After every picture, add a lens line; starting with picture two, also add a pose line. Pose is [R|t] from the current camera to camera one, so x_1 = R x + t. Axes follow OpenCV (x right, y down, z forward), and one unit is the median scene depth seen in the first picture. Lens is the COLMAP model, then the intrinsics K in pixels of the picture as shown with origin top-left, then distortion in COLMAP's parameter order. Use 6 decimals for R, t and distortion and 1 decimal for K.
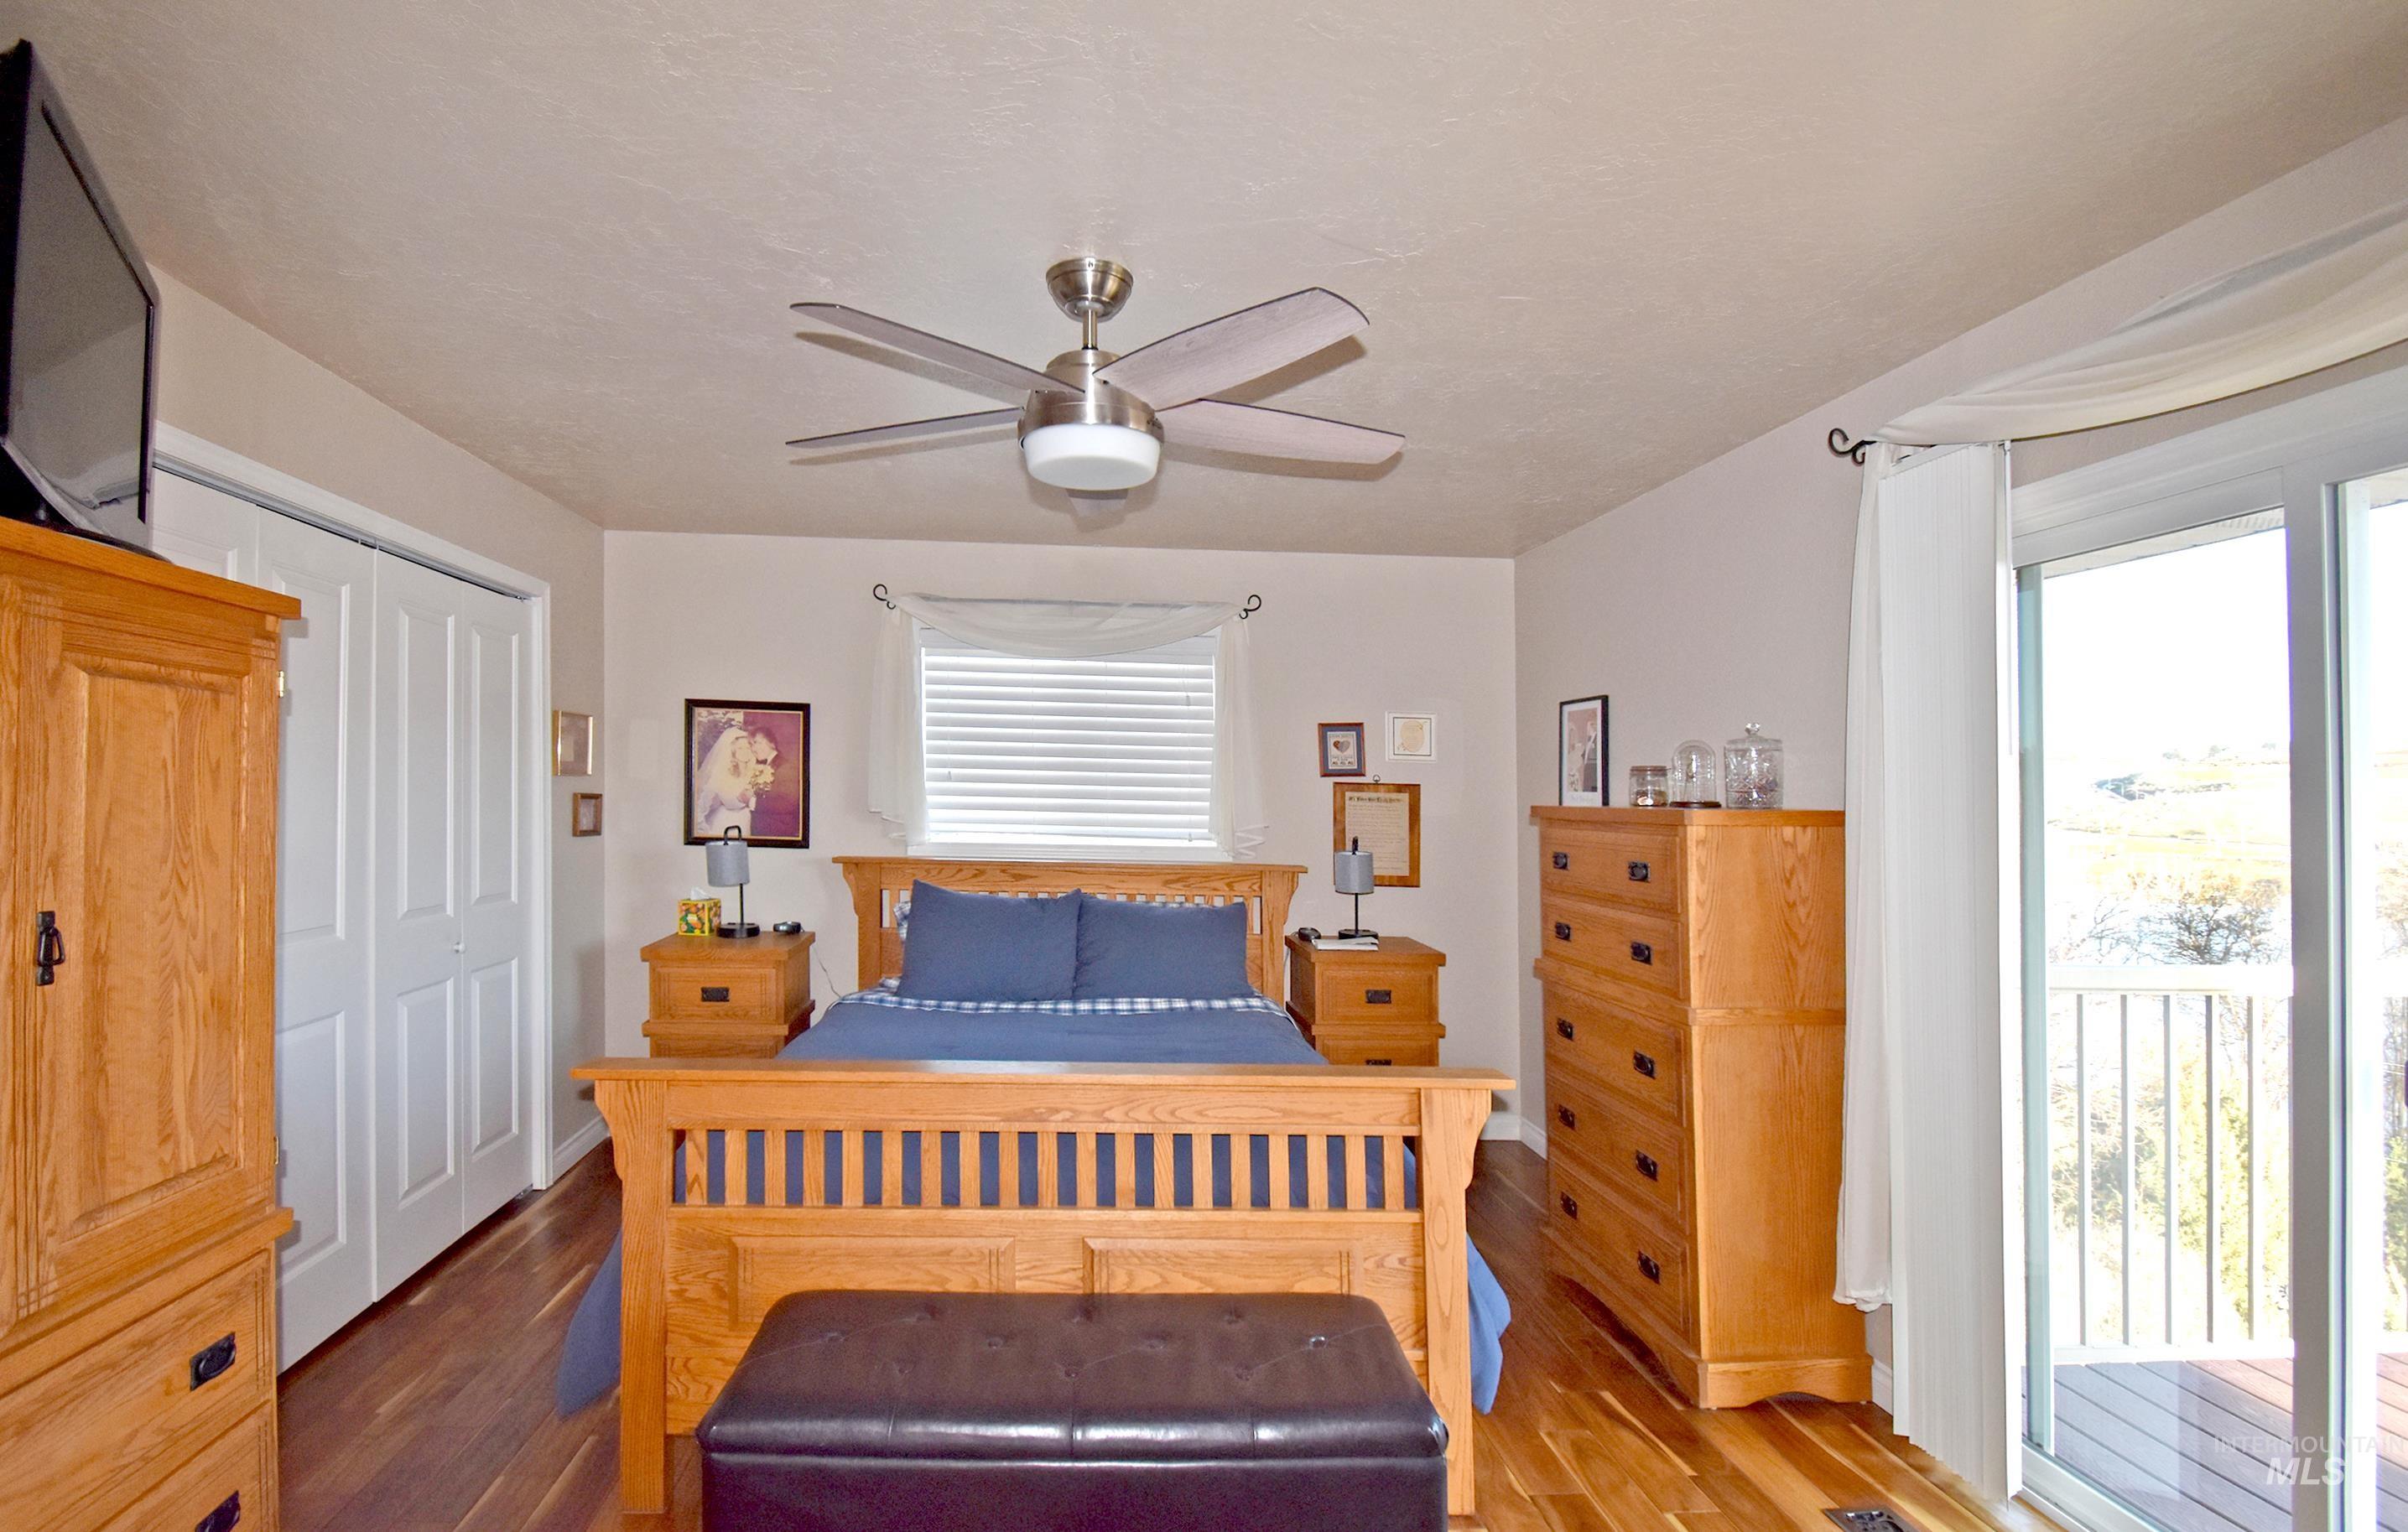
lens RADIAL K [[1118.7, 0, 1202.6], [0, 1118.7, 782.9], [0, 0, 1]] dist [0.002226, -0.001092]
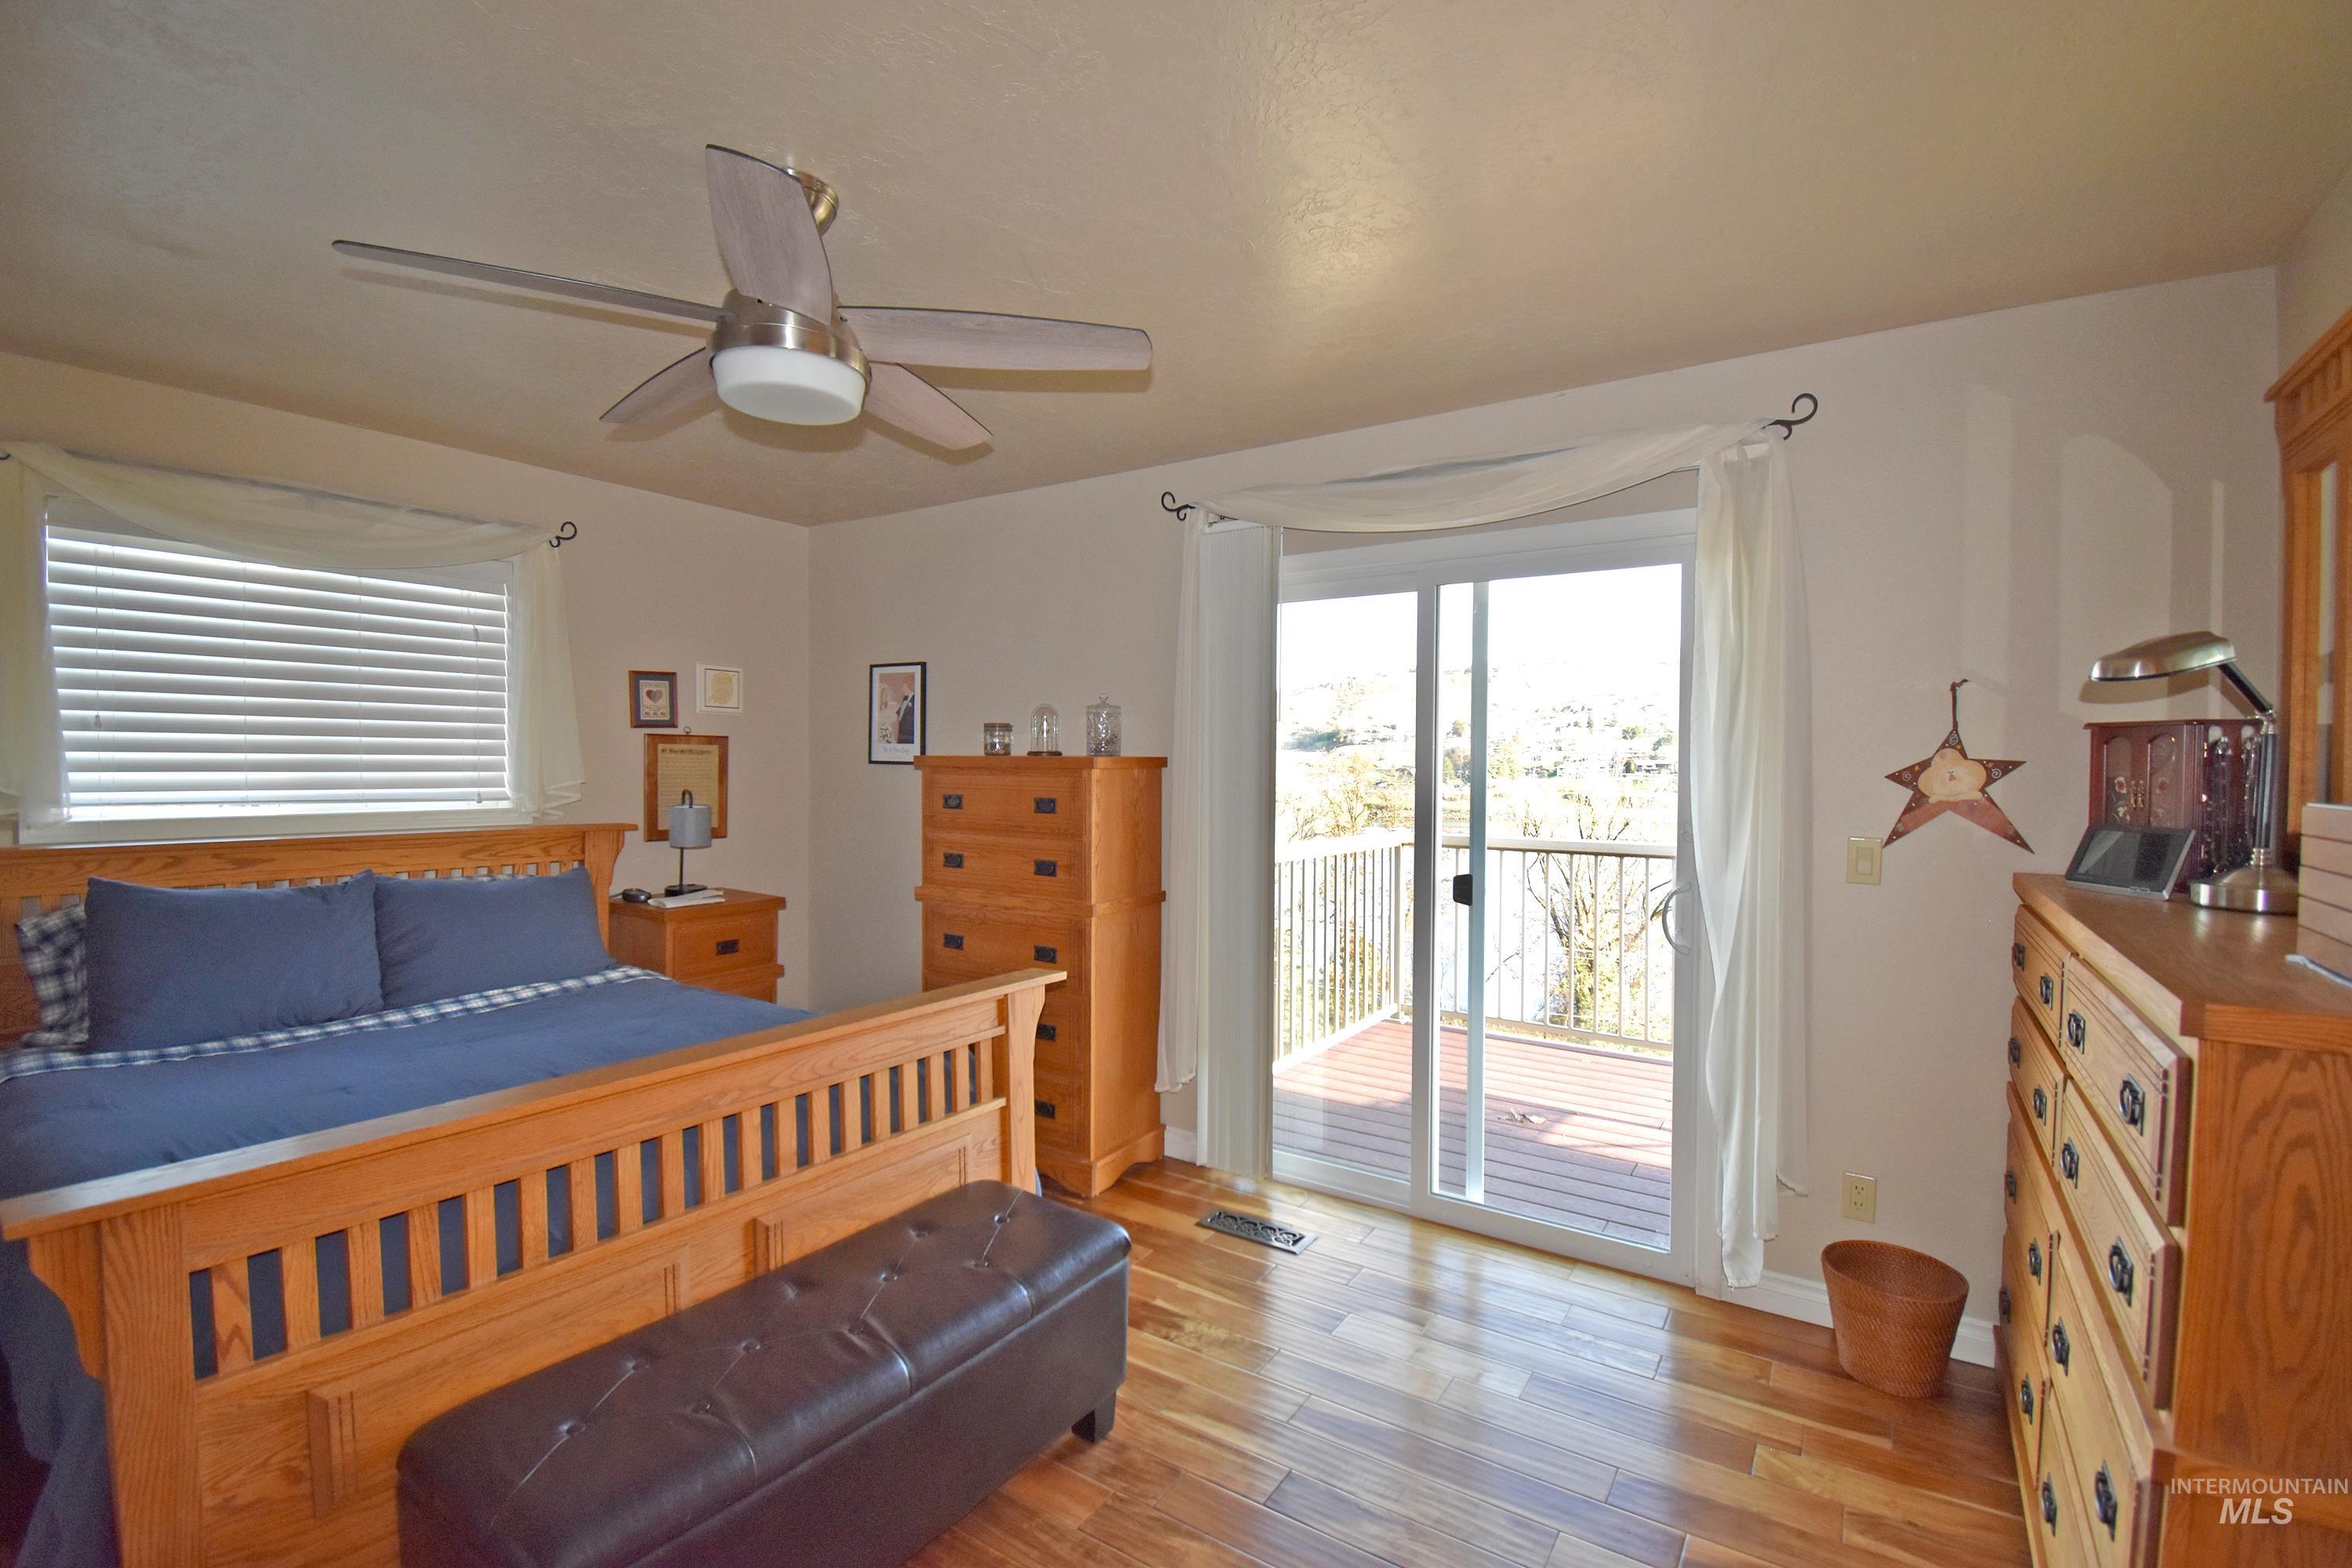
lens RADIAL K [[1051.1, 0, 1179.4], [0, 1051.1, 766.4], [0, 0, 1]] dist [-0.003796, -0.002985]
pose [[0.604073, -0.020304, 0.796670, -0.422915], [-0.005612, 0.999542, 0.029730, -0.002468], [-0.796909, -0.022430, 0.603682, 0.133984]]
